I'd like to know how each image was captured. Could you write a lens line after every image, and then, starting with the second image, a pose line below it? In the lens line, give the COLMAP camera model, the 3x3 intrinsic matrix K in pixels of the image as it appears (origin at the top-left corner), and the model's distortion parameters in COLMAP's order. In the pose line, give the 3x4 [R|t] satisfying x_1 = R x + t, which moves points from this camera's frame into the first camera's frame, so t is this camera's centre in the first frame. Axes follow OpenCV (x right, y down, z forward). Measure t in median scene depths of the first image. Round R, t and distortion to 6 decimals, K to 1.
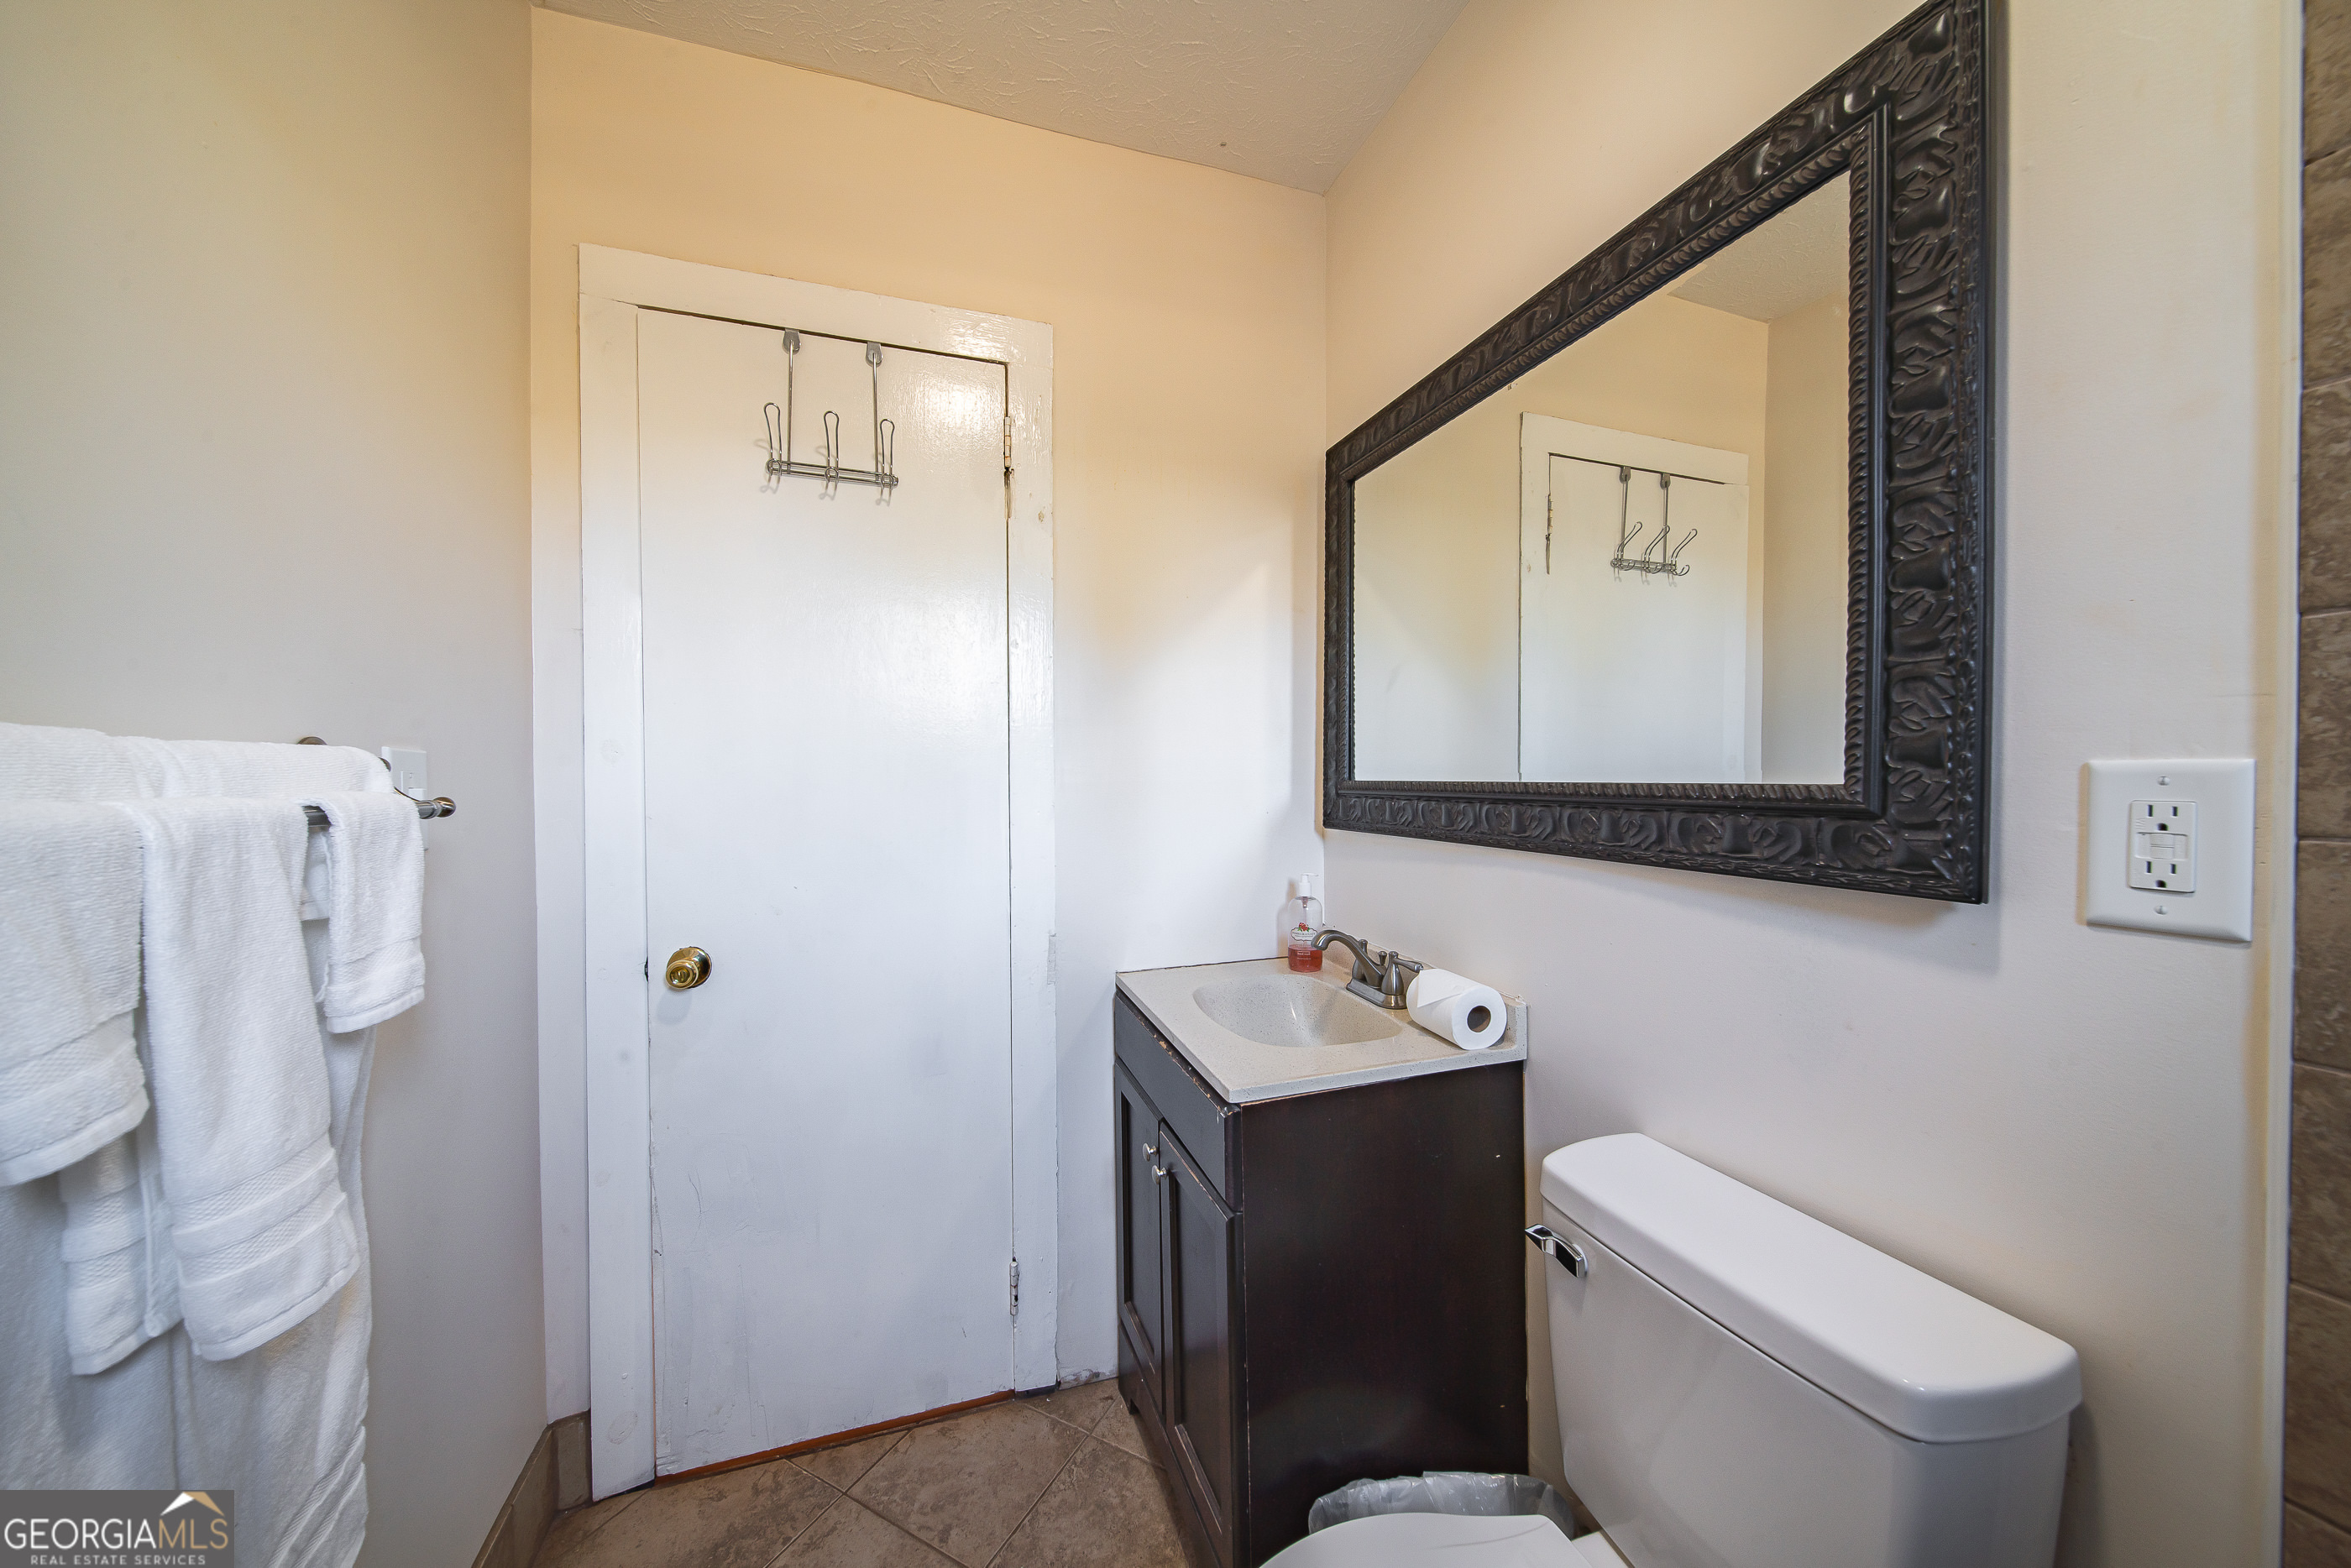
lens RADIAL K [[822.1, 0, 1175.5], [0, 822.1, 784.0], [0, 0, 1]] dist [-0.000402, 0.000000]
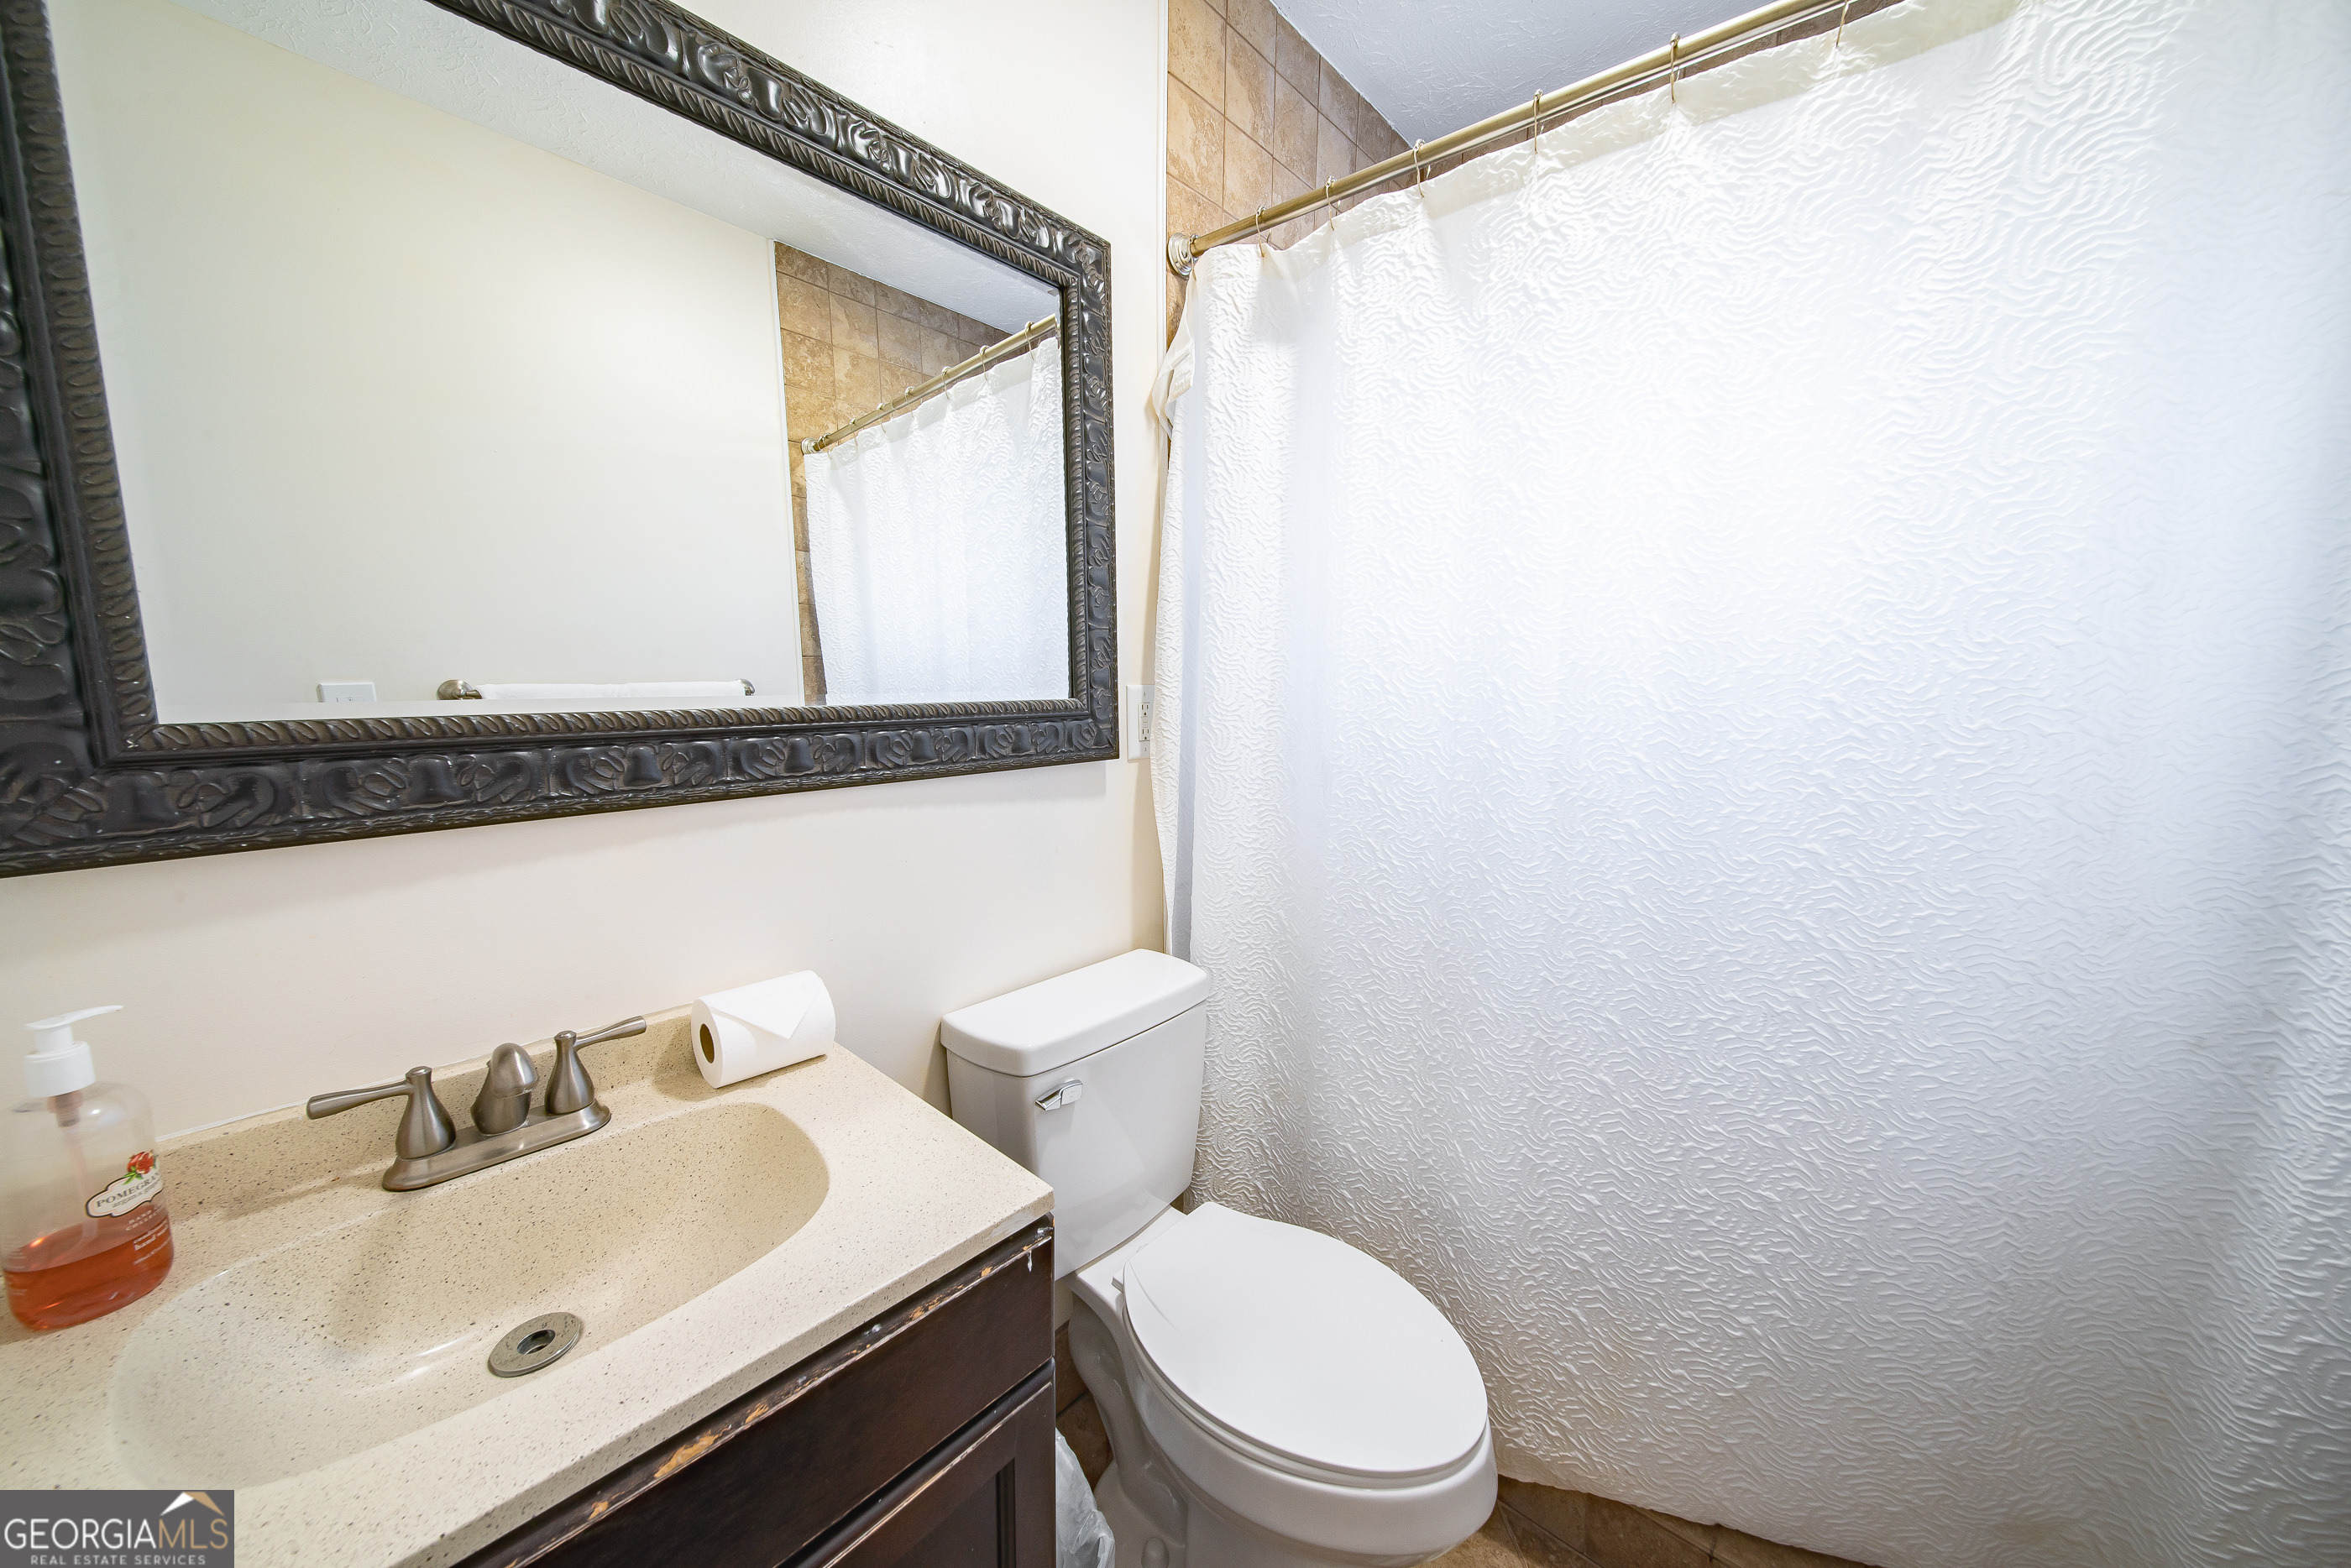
lens RADIAL K [[822.1, 0, 1175.5], [0, 822.1, 784.0], [0, 0, 1]] dist [-0.000402, 0.000000]
pose [[-0.503261, -0.095765, 0.858812, -0.433820], [0.021695, 0.992127, 0.123344, -0.018169], [-0.863862, 0.080706, -0.497221, 1.037415]]
